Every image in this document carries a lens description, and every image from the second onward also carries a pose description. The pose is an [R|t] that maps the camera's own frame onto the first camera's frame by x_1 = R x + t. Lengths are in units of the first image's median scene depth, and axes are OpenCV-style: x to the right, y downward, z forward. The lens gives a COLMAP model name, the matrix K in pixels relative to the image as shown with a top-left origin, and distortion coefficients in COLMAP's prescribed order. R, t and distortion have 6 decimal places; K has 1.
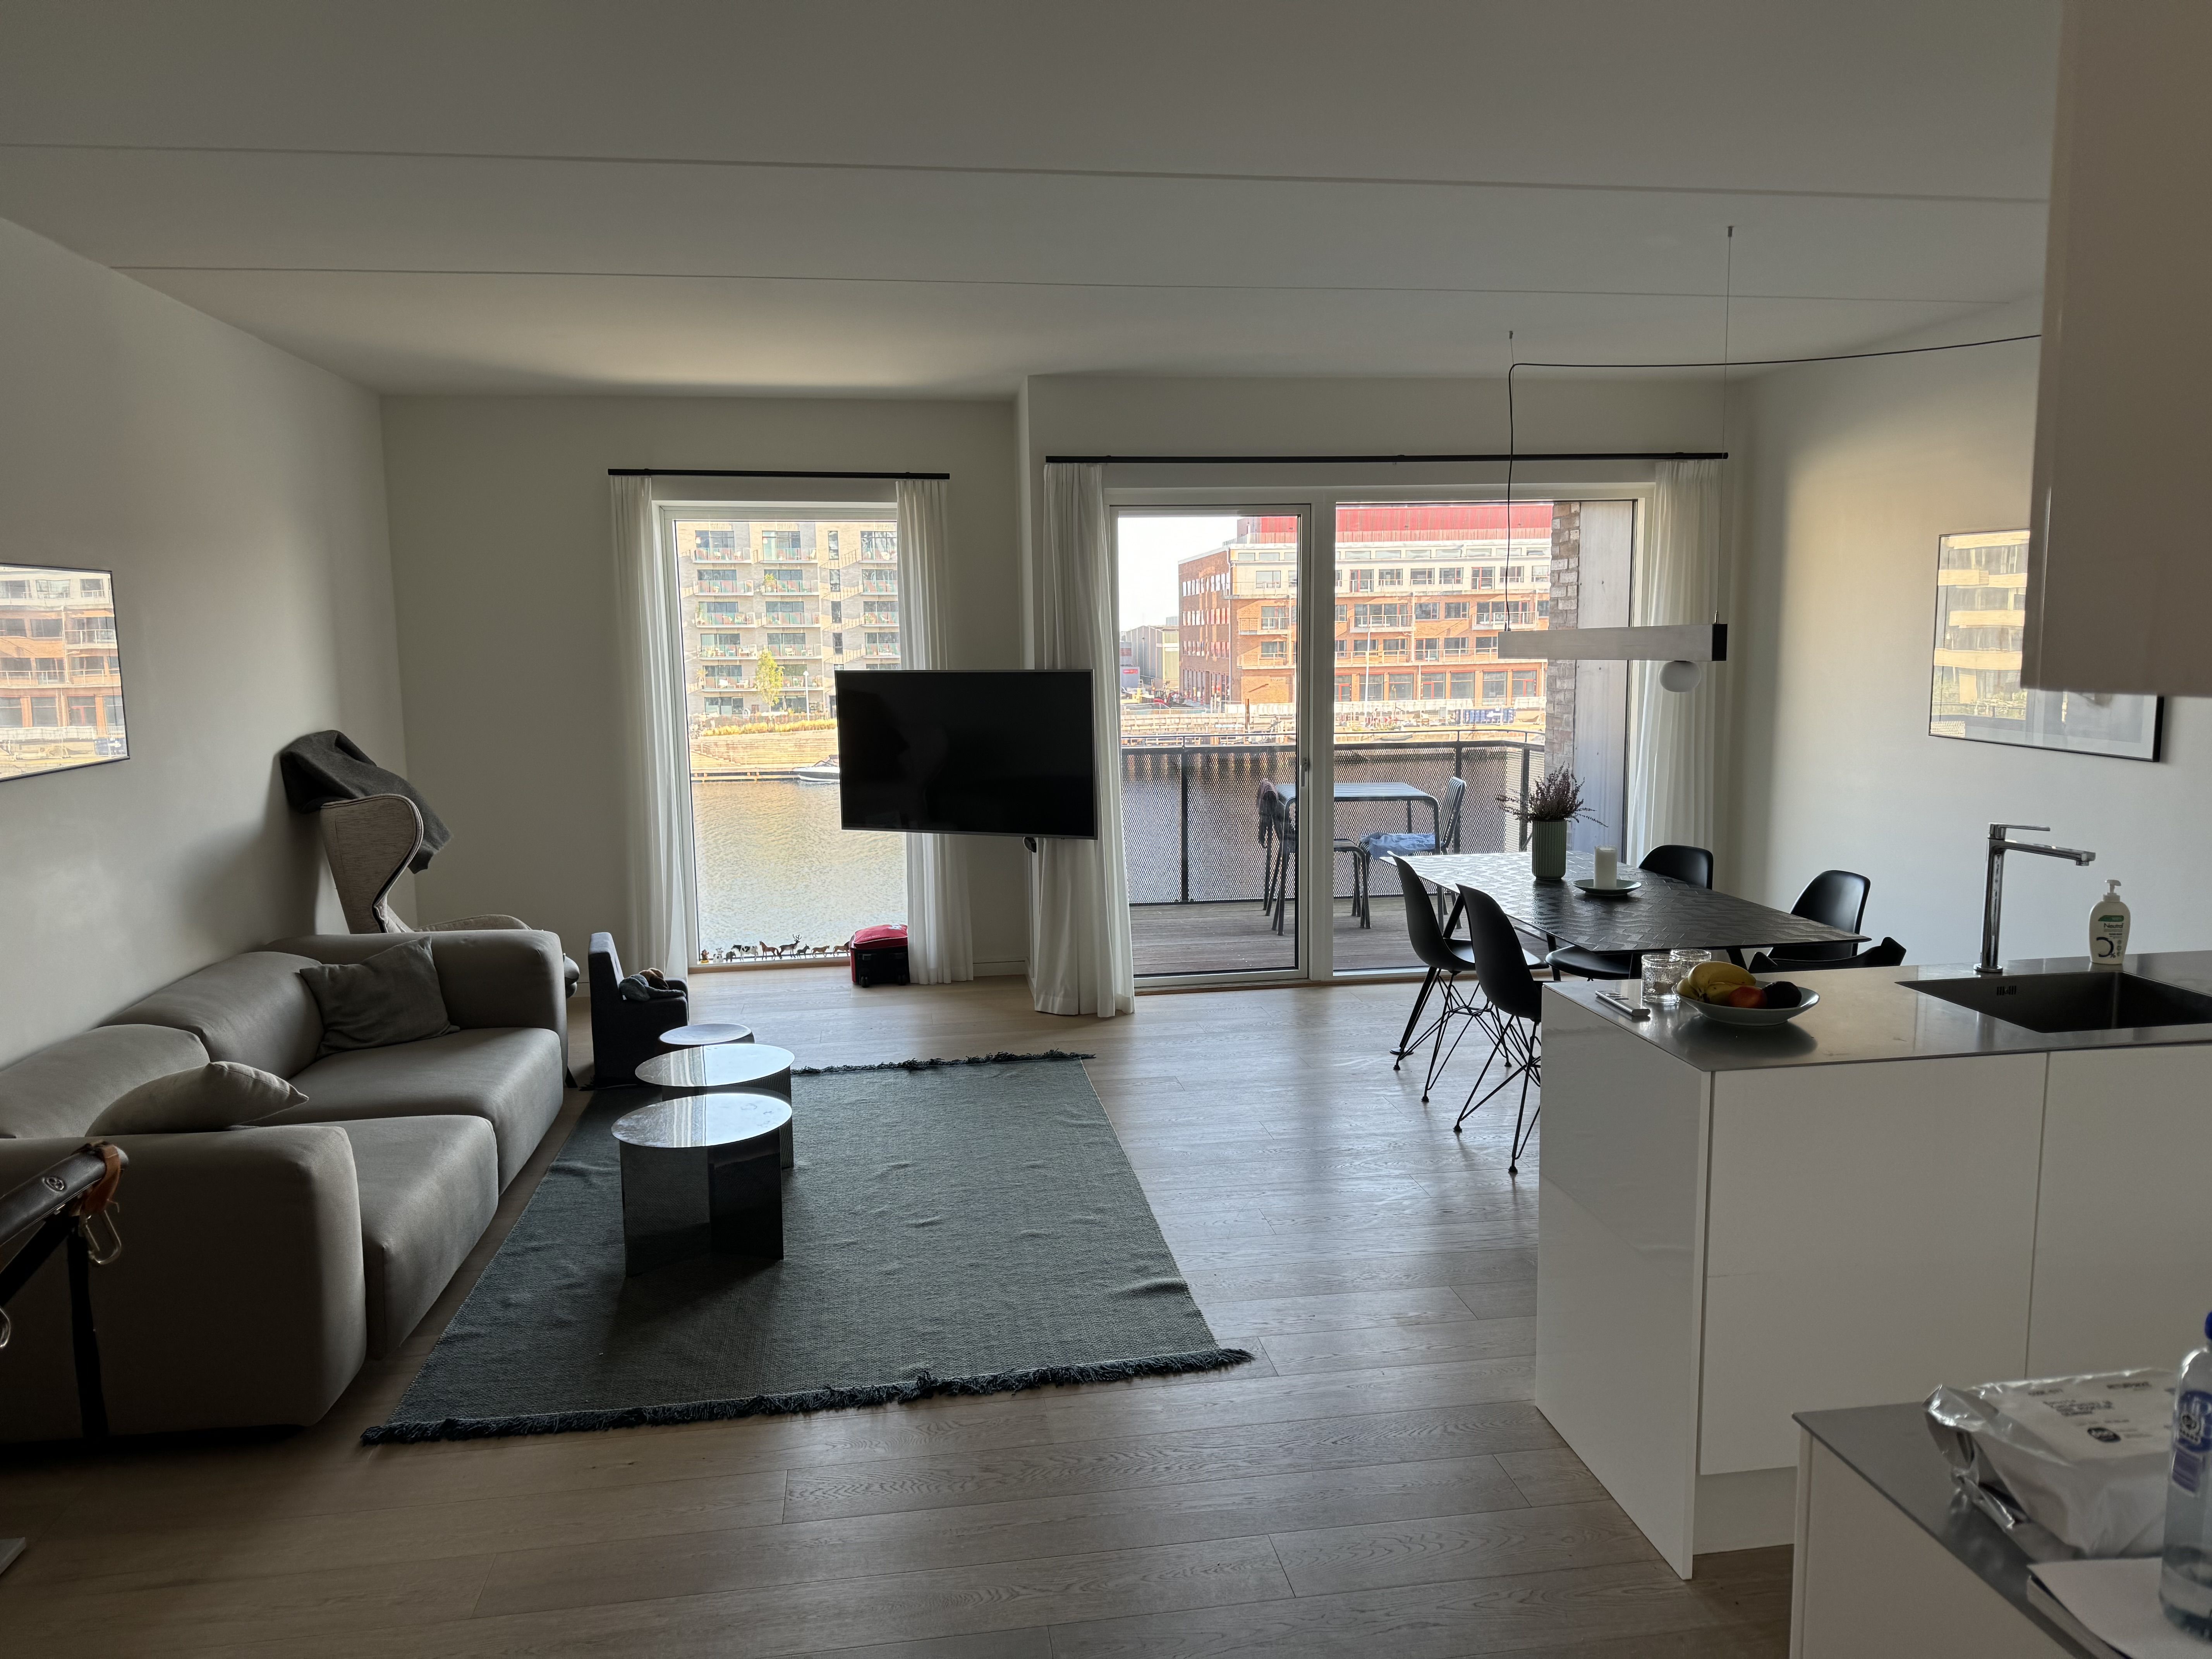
lens RADIAL K [[1508.1, 0, 1106.0], [0, 1508.1, 829.5], [0, 0, 1]] dist [0.162466, -0.300133]
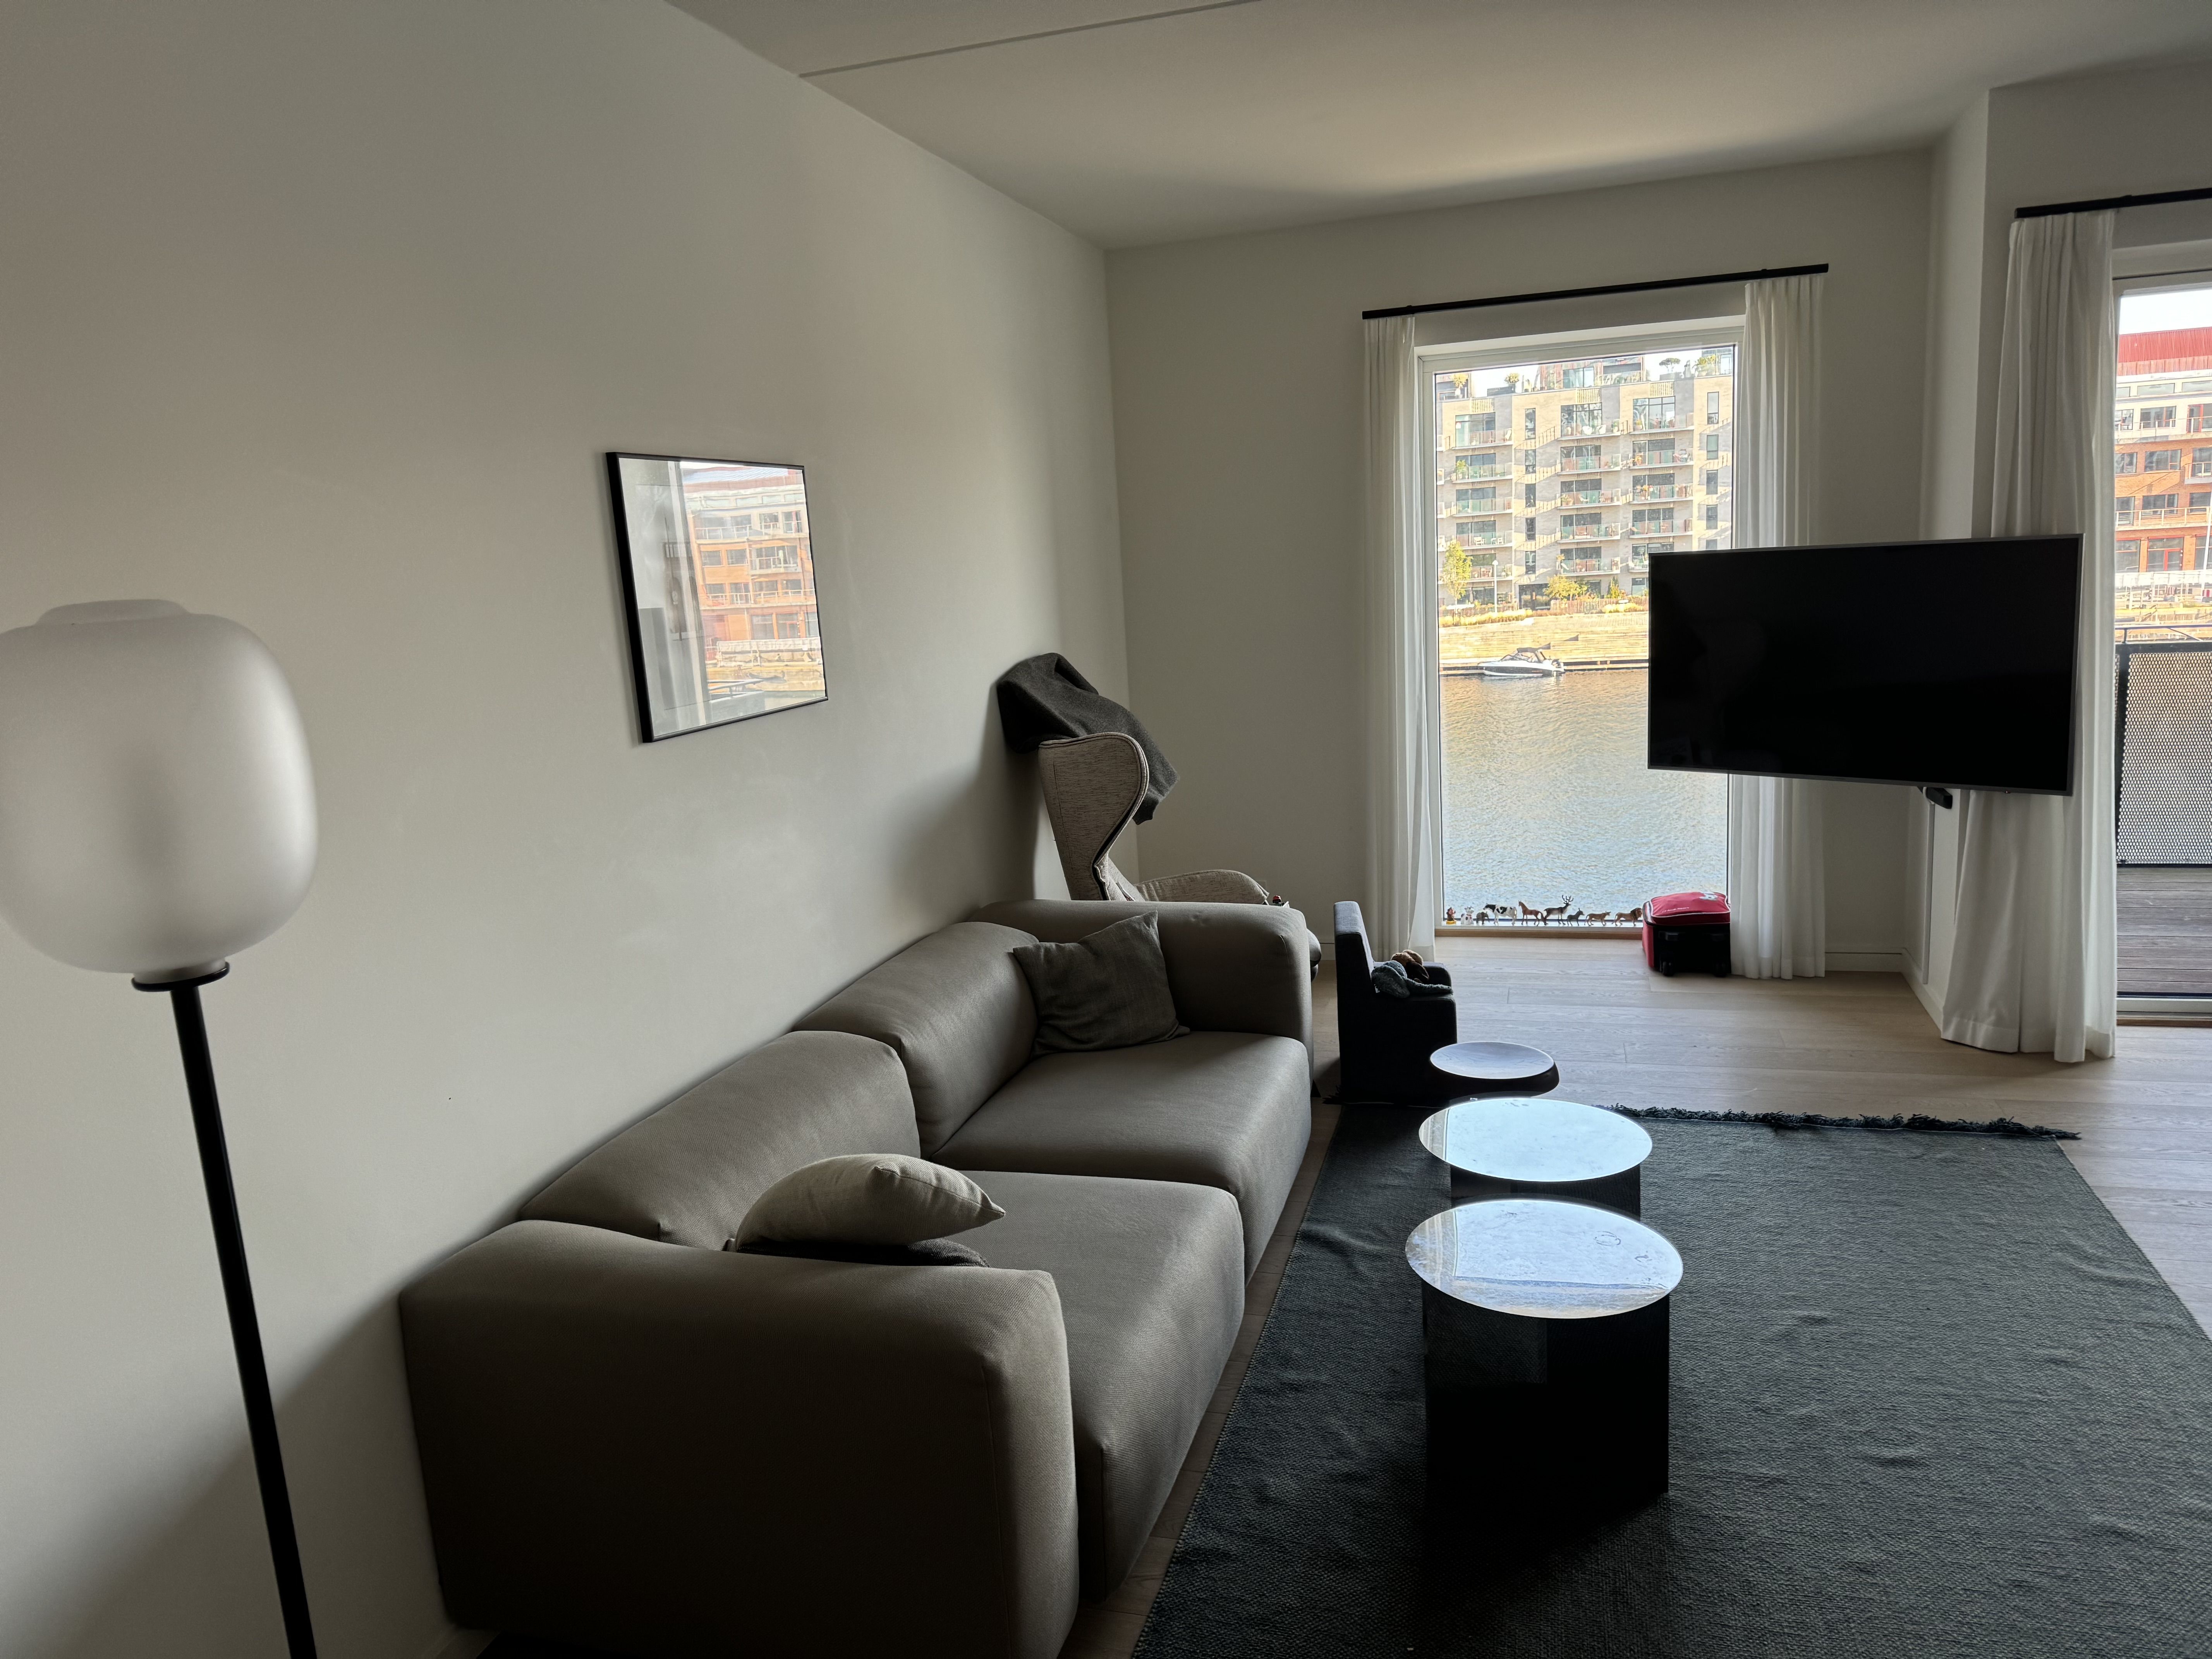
lens RADIAL K [[1530.9, 0, 1030.9], [0, 1530.9, 836.3], [0, 0, 1]] dist [0.007093, -0.035756]
pose [[0.884792, 0.038116, -0.464425, -0.110015], [-0.004547, 0.997308, 0.073188, -0.024478], [0.465964, -0.062644, 0.882583, 0.230126]]
